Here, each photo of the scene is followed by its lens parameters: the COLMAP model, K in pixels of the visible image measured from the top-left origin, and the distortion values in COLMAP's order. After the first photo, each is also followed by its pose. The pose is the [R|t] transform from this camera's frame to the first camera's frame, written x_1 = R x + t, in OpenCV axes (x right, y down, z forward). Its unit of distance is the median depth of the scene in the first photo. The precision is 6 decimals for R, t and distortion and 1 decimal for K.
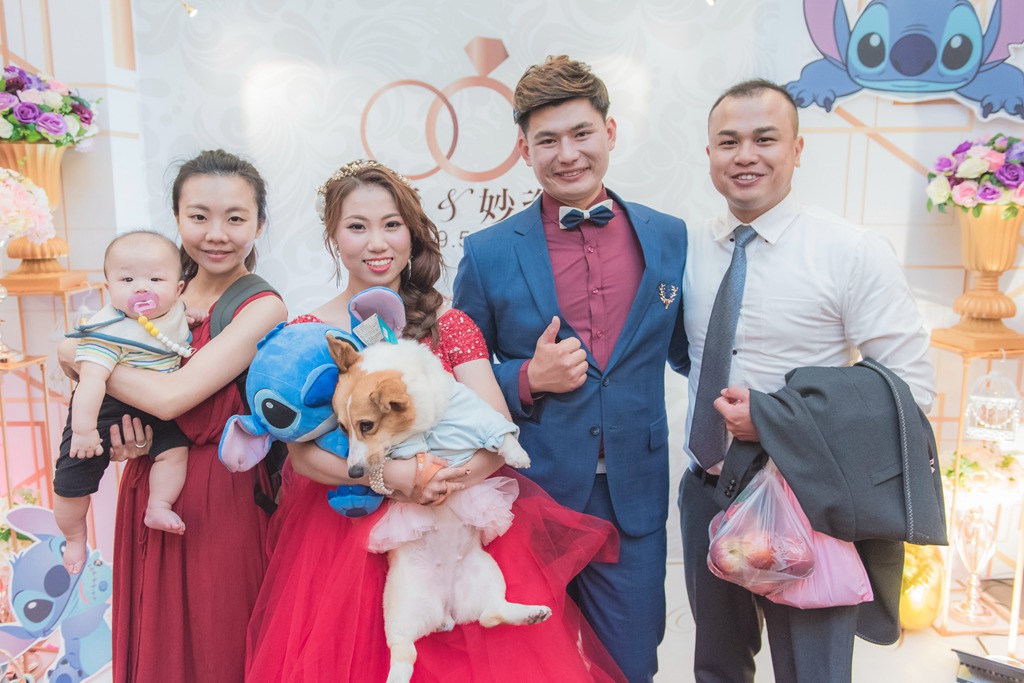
lens RADIAL K [[805.8, 0, 498.4], [0, 805.8, 357.1], [0, 0, 1]] dist [-0.012840, 0.008872]
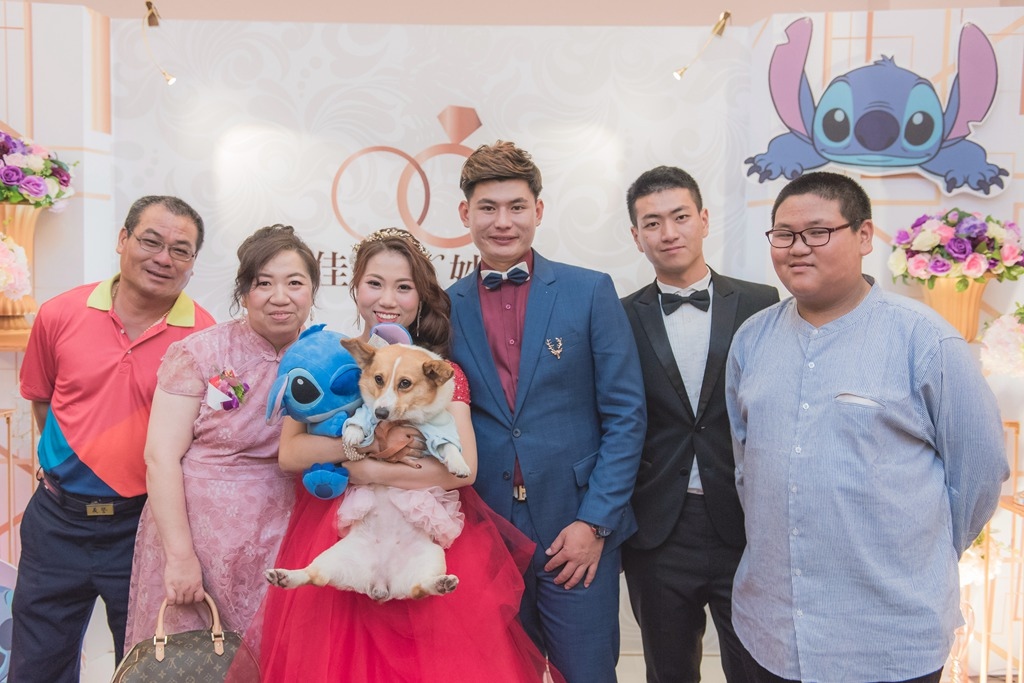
lens RADIAL K [[1000.8, 0, 487.0], [0, 1000.8, 367.9], [0, 0, 1]] dist [-0.010333, 0.000000]
pose [[0.999542, 0.018151, -0.024218, 0.061686], [-0.020433, 0.995019, -0.097571, 0.053839], [0.022327, 0.098022, 0.994934, -0.232826]]
